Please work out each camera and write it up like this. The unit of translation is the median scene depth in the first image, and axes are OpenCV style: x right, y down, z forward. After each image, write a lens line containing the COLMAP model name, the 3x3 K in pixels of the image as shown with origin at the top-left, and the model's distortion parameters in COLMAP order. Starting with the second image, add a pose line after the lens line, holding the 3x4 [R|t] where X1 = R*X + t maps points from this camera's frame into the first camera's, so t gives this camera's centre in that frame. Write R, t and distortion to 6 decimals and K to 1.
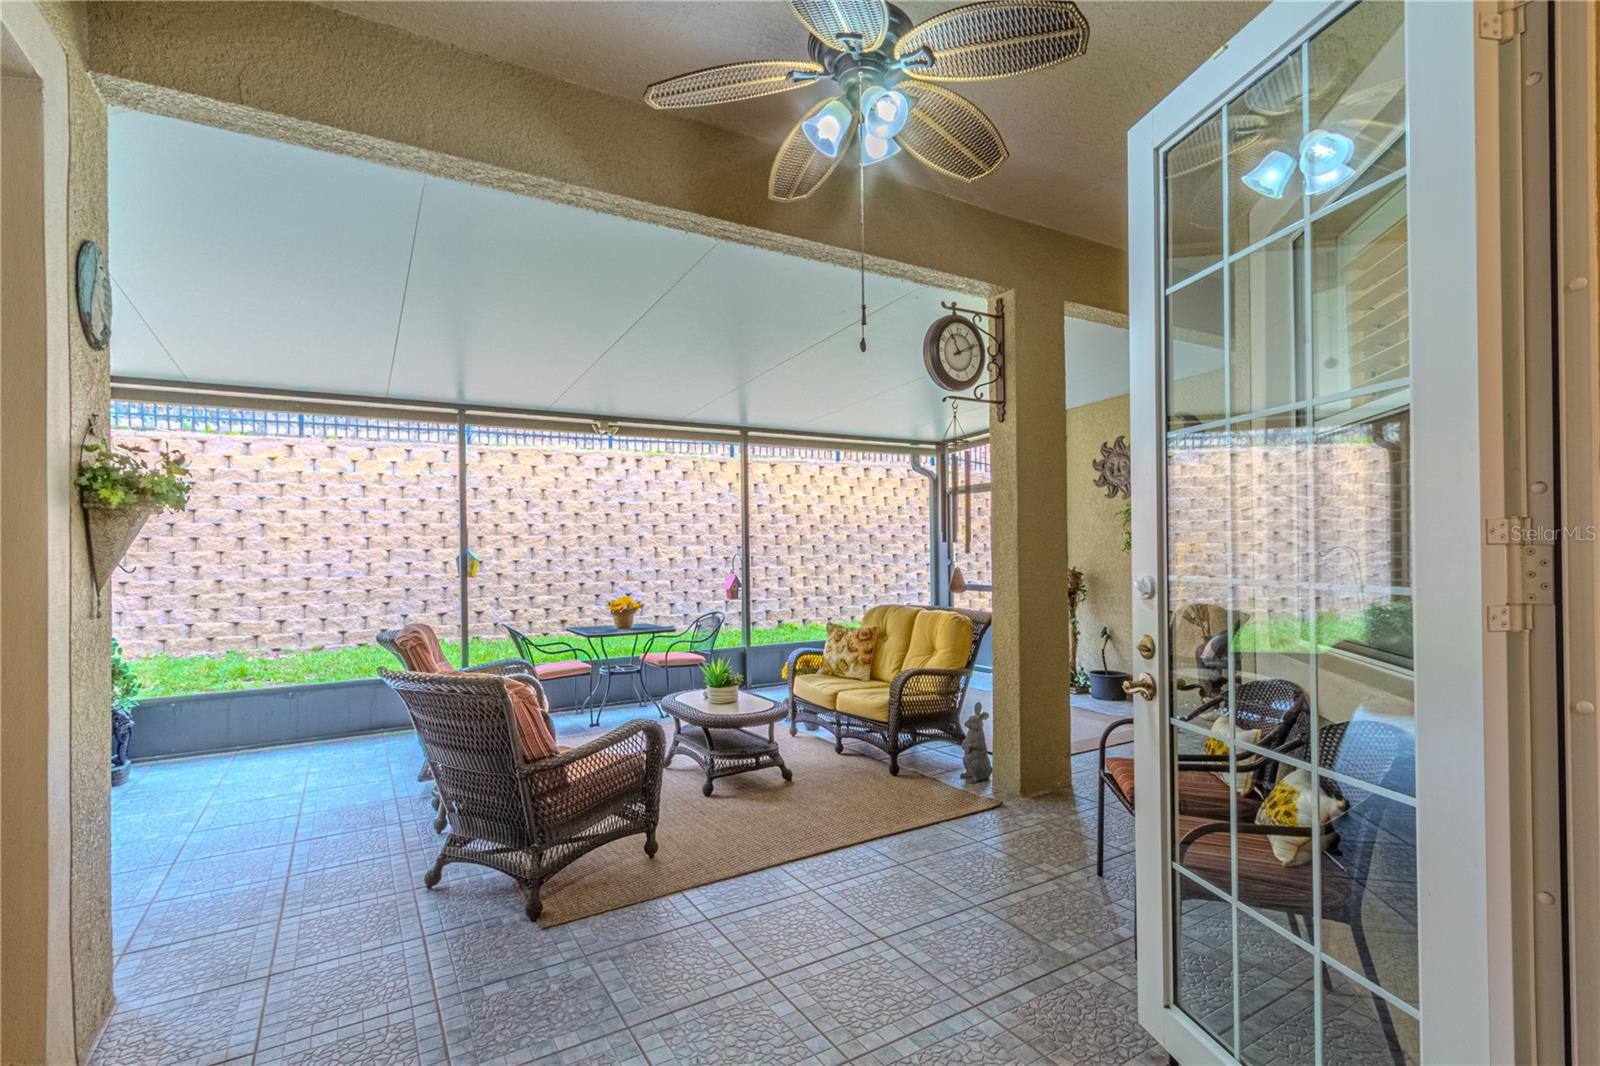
lens RADIAL K [[751.7, 0, 791.9], [0, 751.7, 541.7], [0, 0, 1]] dist [0.005178, 0.000772]
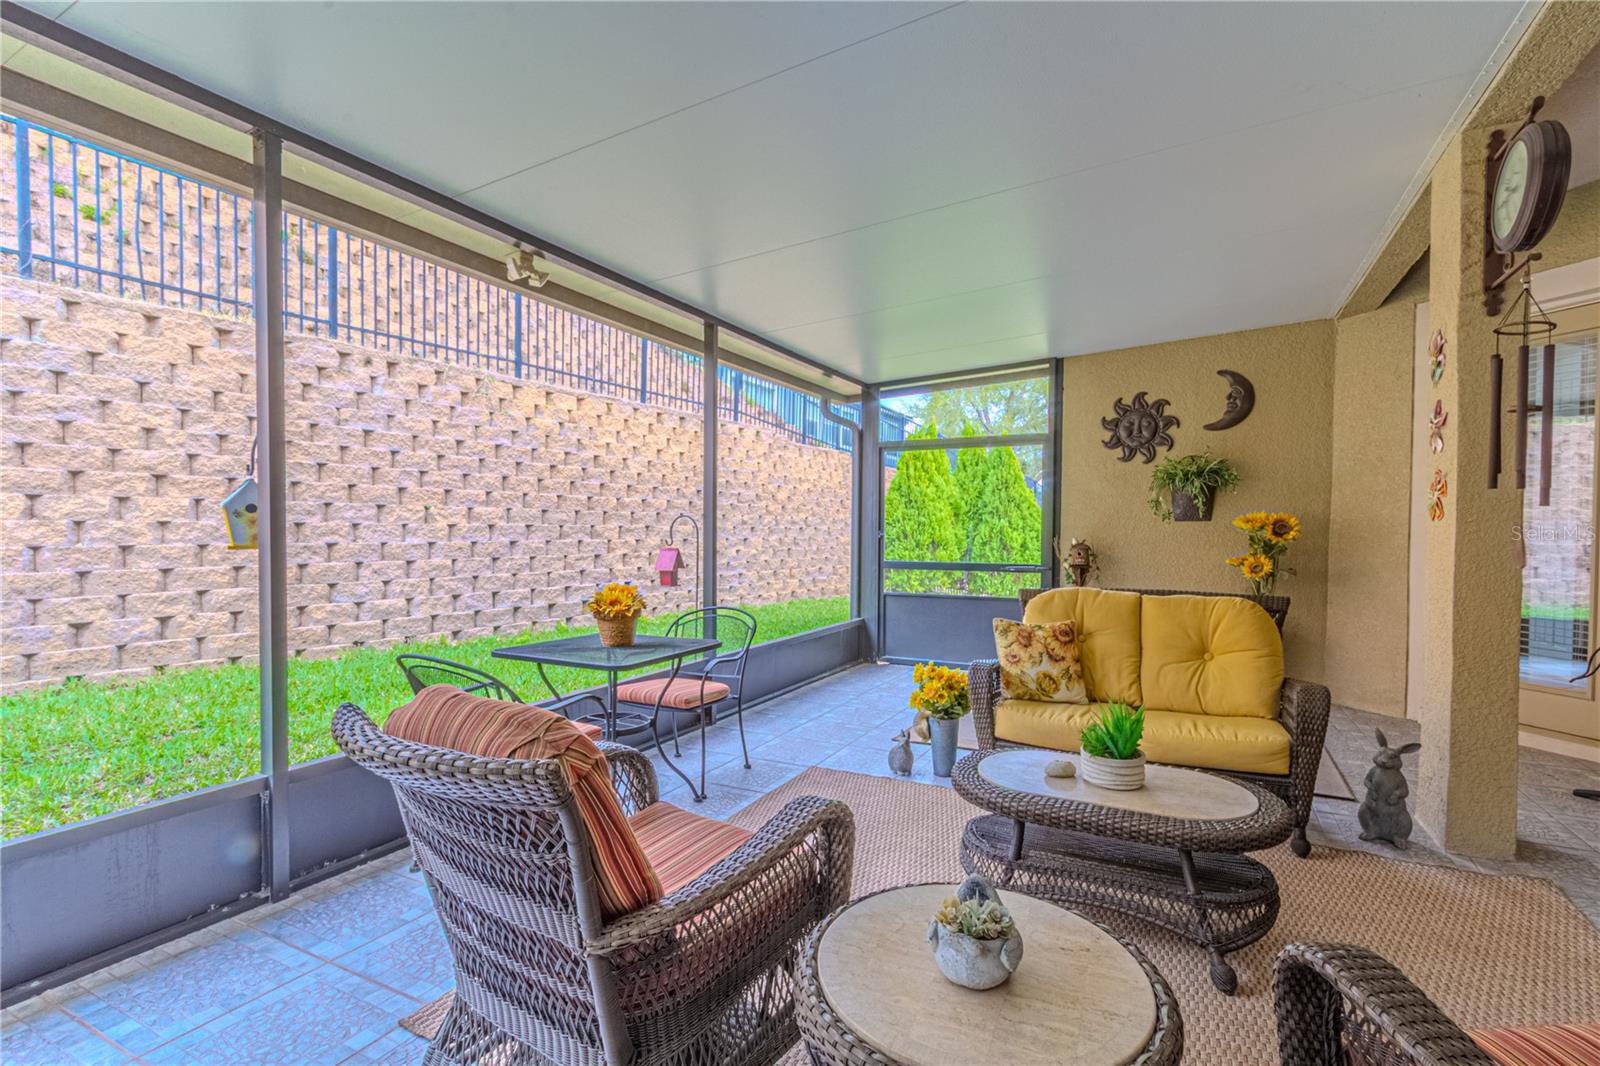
lens RADIAL K [[751.7, 0, 800.1], [0, 751.7, 536.0], [0, 0, 1]] dist [0.005178, 0.000772]
pose [[0.849526, 0.011642, 0.527419, -0.249182], [-0.021303, 0.999698, 0.012246, 0.017973], [-0.527117, -0.021639, 0.849517, 0.303891]]
